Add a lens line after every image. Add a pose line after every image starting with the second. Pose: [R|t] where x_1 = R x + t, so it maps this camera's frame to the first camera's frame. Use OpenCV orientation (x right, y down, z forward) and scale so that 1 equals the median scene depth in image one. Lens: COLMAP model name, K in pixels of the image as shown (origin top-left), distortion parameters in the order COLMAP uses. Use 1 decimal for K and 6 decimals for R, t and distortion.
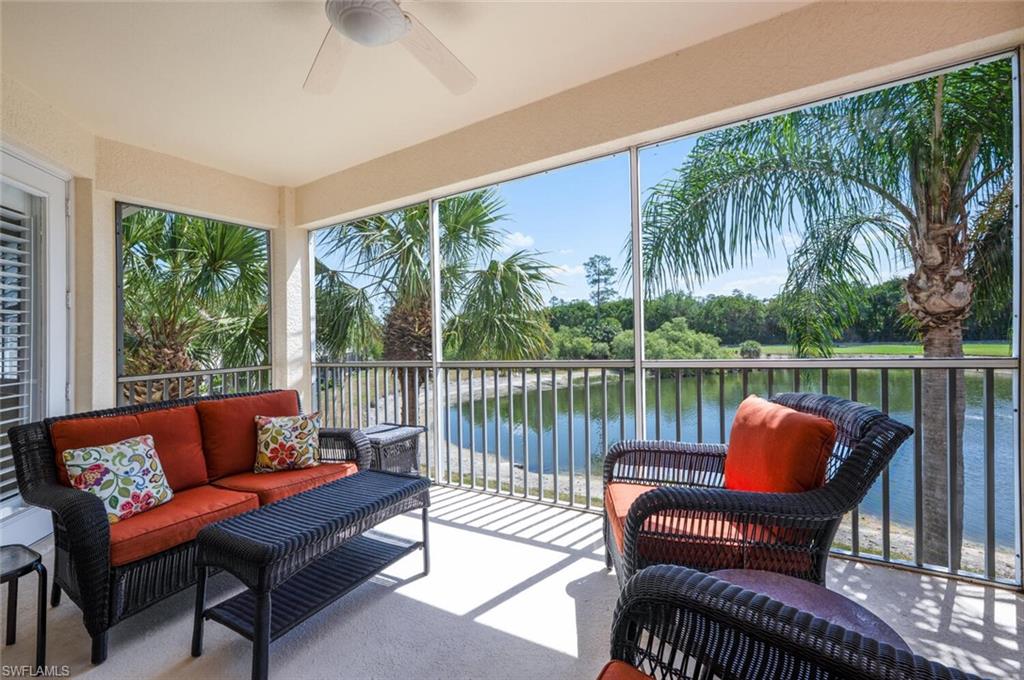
lens RADIAL K [[420.4, 0, 509.2], [0, 420.4, 336.5], [0, 0, 1]] dist [0.001266, -0.000146]
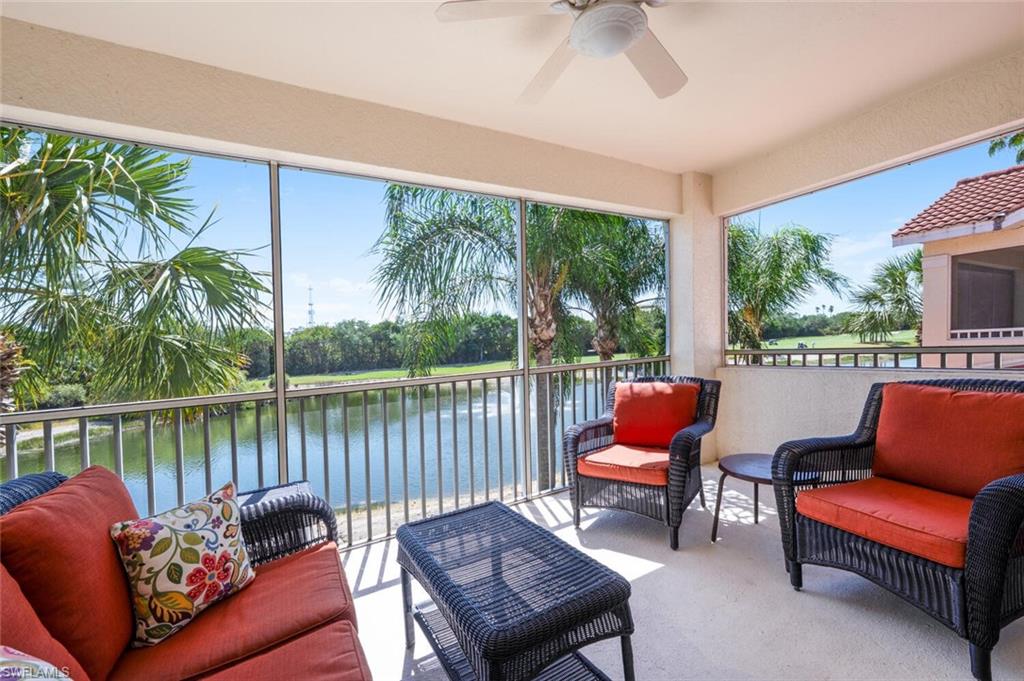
lens RADIAL K [[413.9, 0, 512.6], [0, 413.9, 339.5], [0, 0, 1]] dist [0.000994, 0.000081]
pose [[0.510750, 0.026364, 0.859325, -0.479268], [0.033729, 0.998146, -0.050670, 0.021282], [-0.859067, 0.054864, 0.508914, 0.259451]]
